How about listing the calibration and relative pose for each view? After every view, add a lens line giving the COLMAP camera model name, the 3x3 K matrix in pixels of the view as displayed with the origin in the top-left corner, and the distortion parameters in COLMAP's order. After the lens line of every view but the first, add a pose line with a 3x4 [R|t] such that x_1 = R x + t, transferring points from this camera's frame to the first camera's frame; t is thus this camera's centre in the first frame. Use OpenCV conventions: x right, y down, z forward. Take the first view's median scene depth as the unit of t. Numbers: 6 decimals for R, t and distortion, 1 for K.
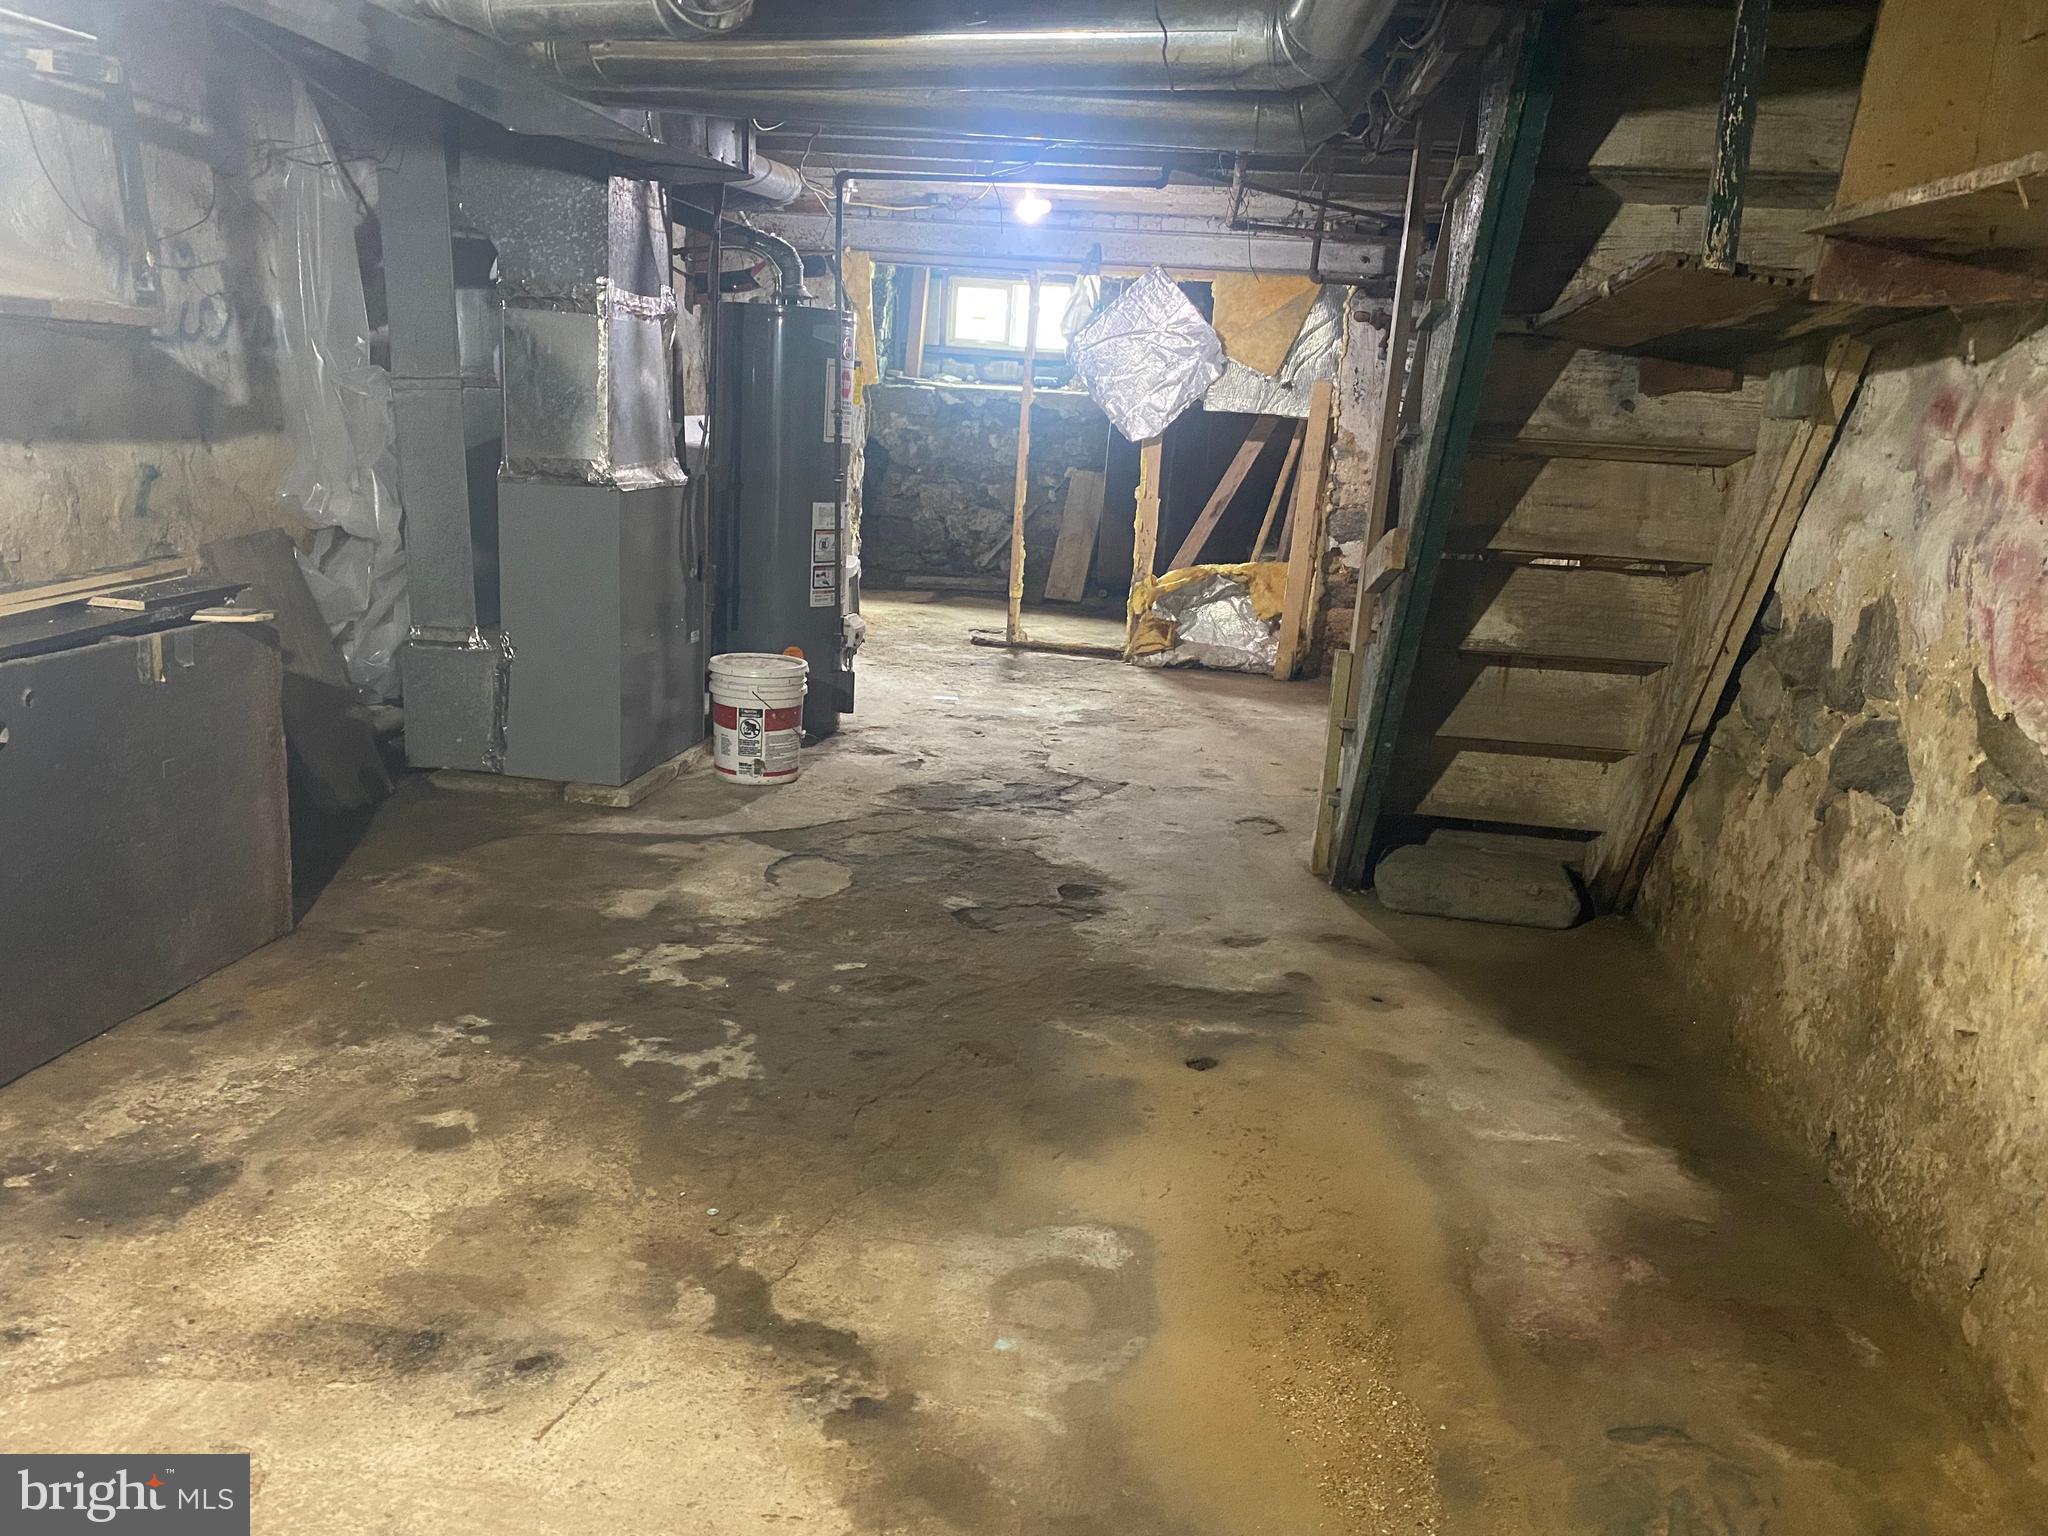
lens RADIAL K [[1571.4, 0, 1025.3], [0, 1571.4, 781.3], [0, 0, 1]] dist [0.027041, -0.028169]
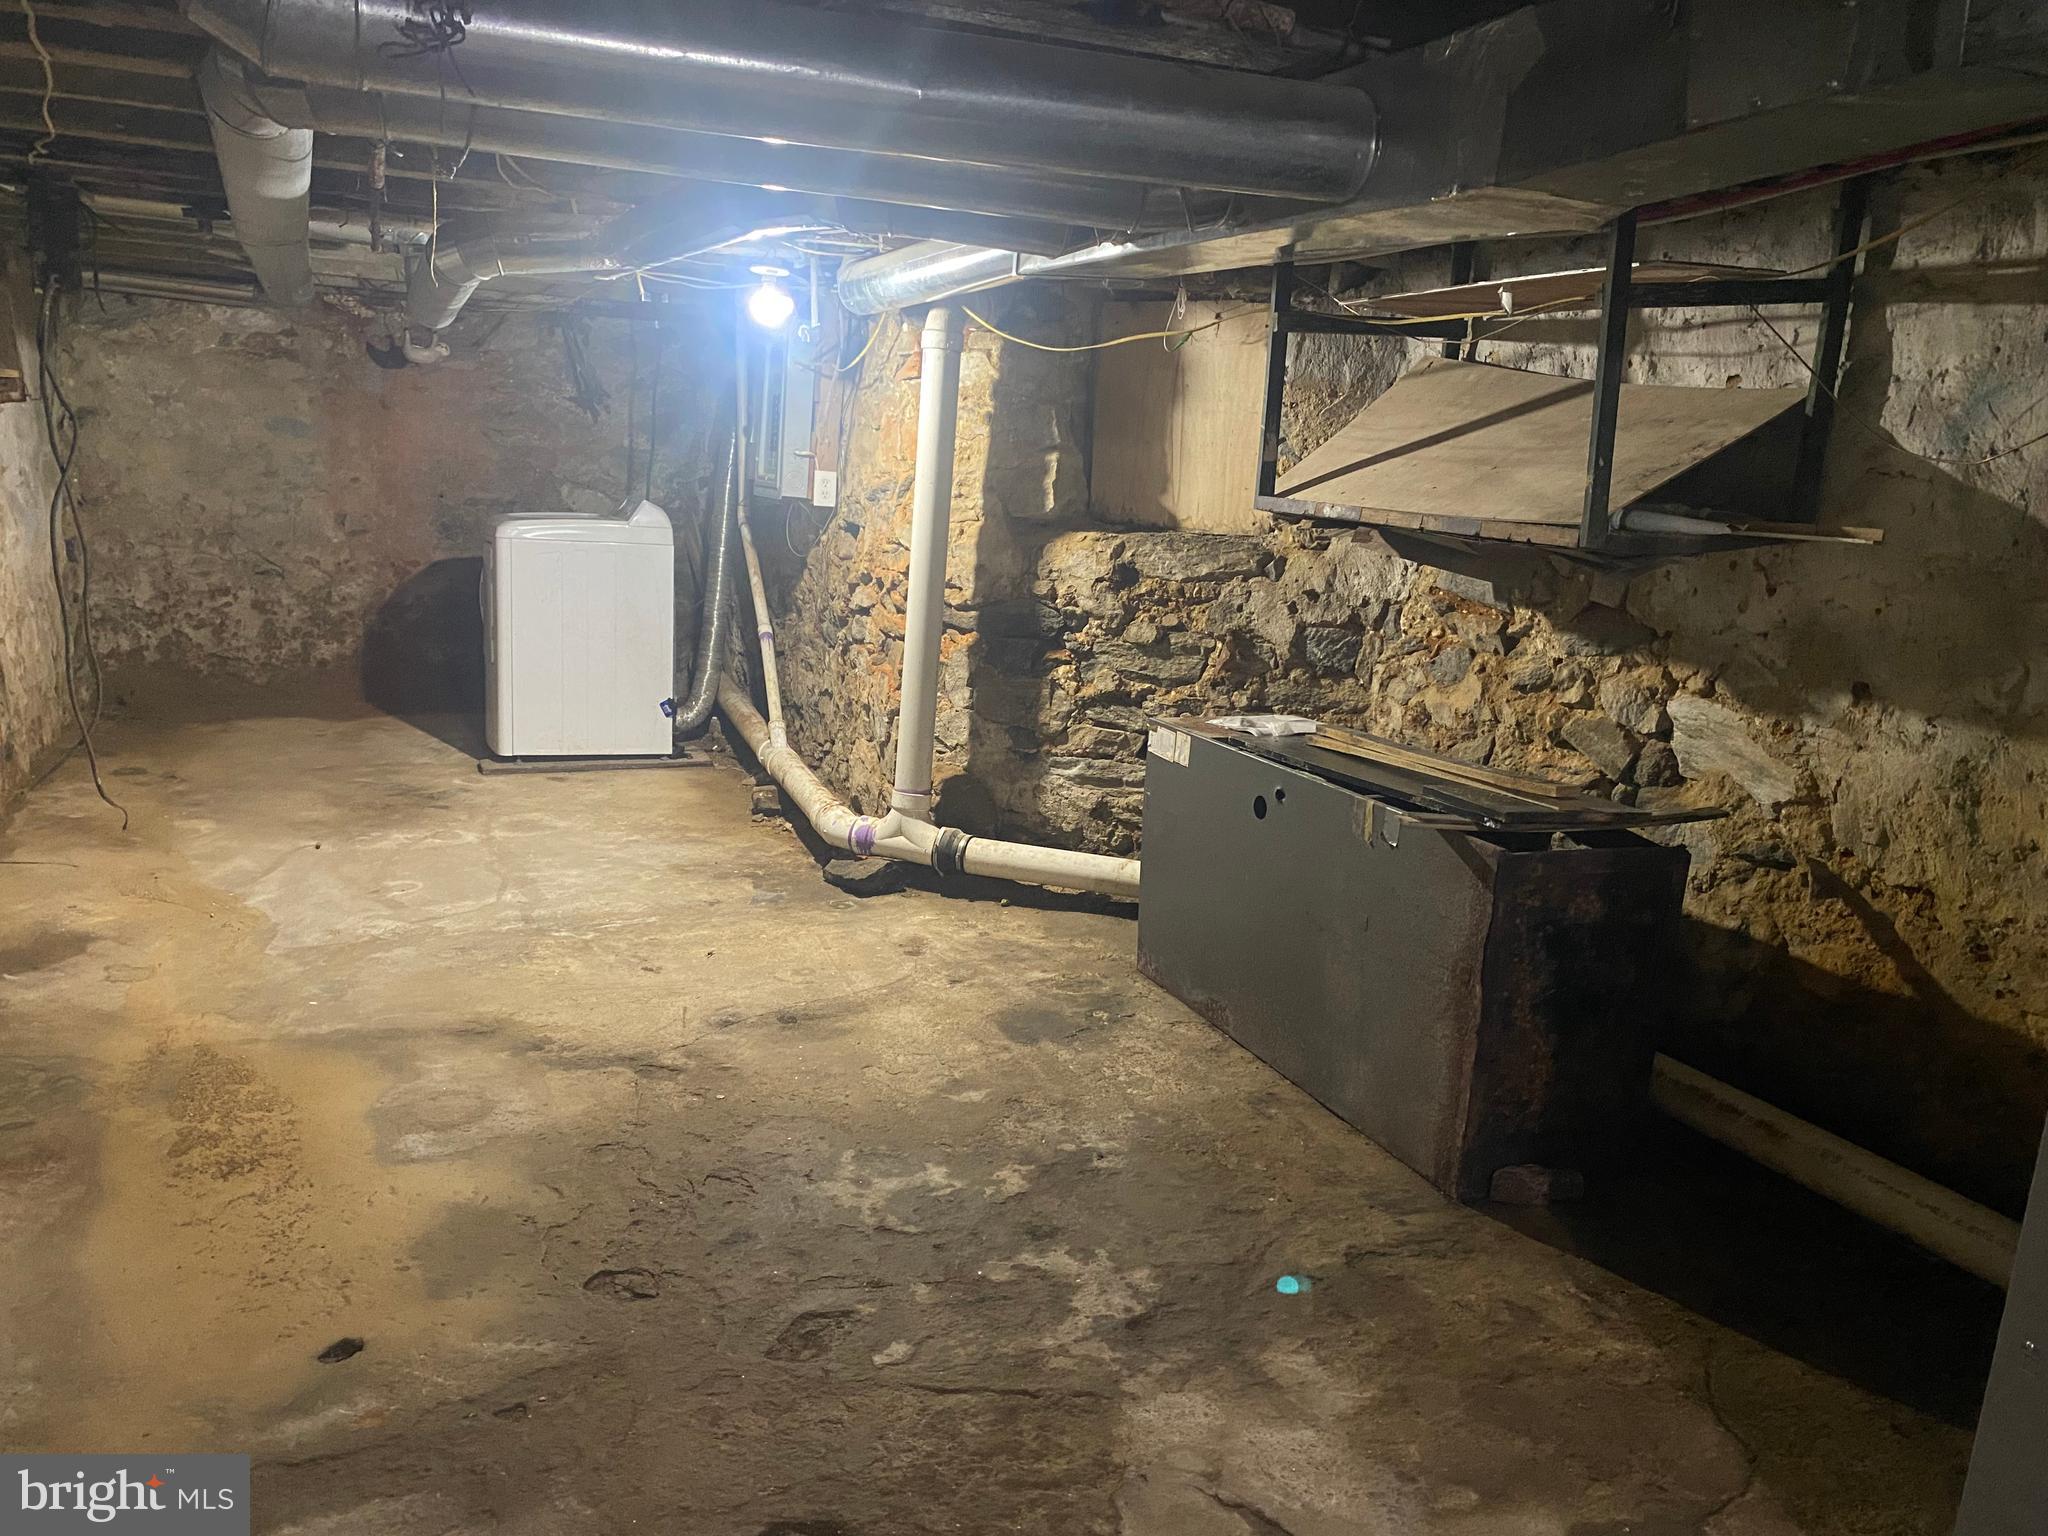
lens RADIAL K [[1571.4, 0, 1014.0], [0, 1571.4, 786.5], [0, 0, 1]] dist [0.027041, -0.028169]
pose [[-0.858939, -0.009510, -0.511989, 0.232783], [-0.231688, 0.898855, 0.371995, -0.437385], [0.456666, 0.438142, -0.774266, 1.661951]]
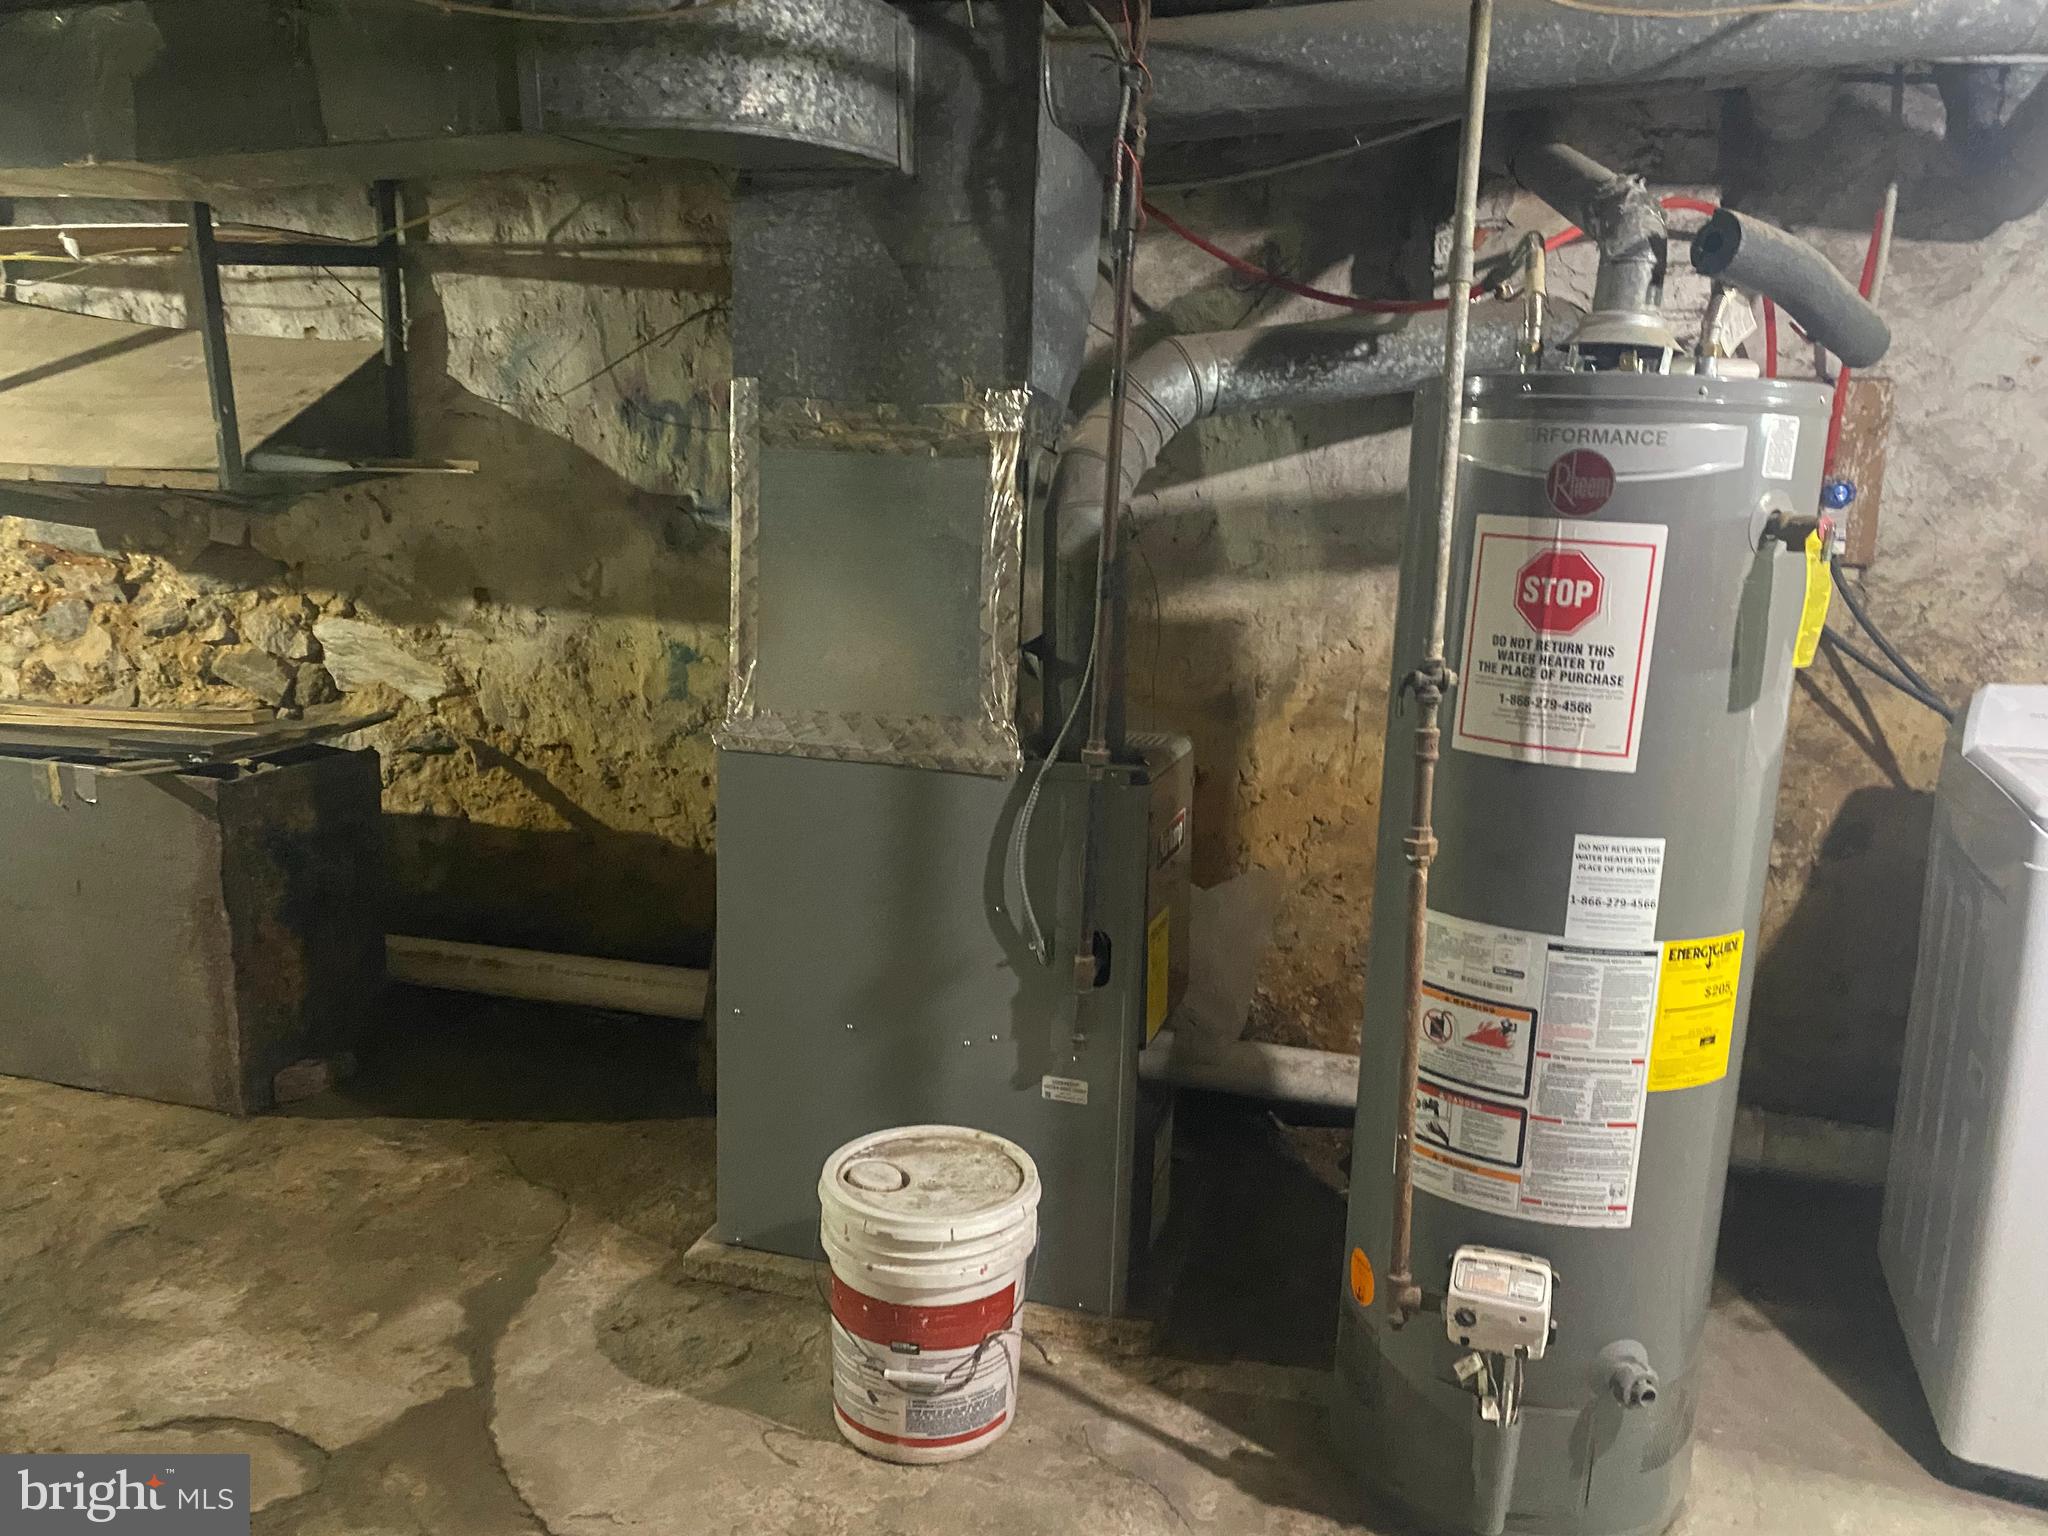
lens RADIAL K [[1571.4, 0, 1054.3], [0, 1571.4, 778.7], [0, 0, 1]] dist [0.027041, -0.028169]
pose [[-0.134349, 0.133275, -0.981931, 0.412499], [-0.274512, 0.947128, 0.166110, -0.432163], [0.952152, 0.291868, -0.090660, 1.676305]]
